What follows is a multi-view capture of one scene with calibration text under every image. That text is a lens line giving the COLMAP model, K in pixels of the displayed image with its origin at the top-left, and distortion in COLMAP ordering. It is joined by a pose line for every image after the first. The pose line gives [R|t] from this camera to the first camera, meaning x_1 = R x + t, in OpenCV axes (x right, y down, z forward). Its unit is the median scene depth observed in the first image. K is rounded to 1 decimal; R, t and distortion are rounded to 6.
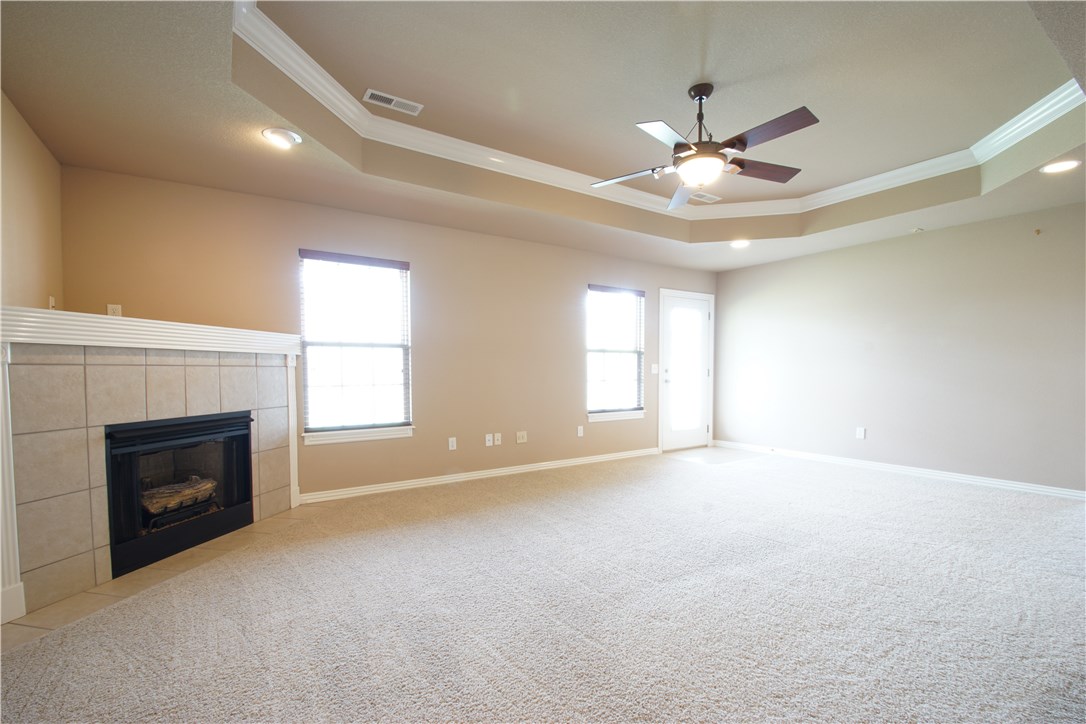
lens RADIAL K [[491.5, 0, 538.8], [0, 491.5, 376.7], [0, 0, 1]] dist [0.000758, -0.000120]
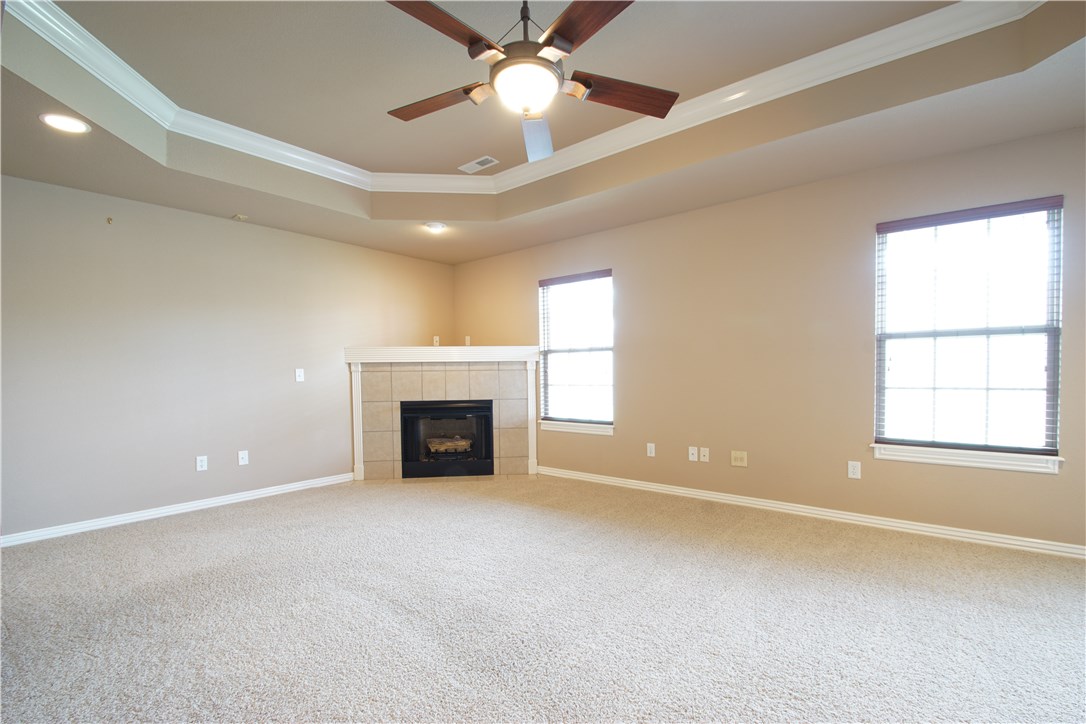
lens RADIAL K [[509.1, 0, 540.6], [0, 509.1, 383.2], [0, 0, 1]] dist [0.108224, -0.000094]
pose [[0.268904, 0.015609, -0.963040, 0.954832], [-0.002872, 0.999877, 0.015404, -0.006853], [0.963163, -0.001376, 0.268916, 0.718794]]
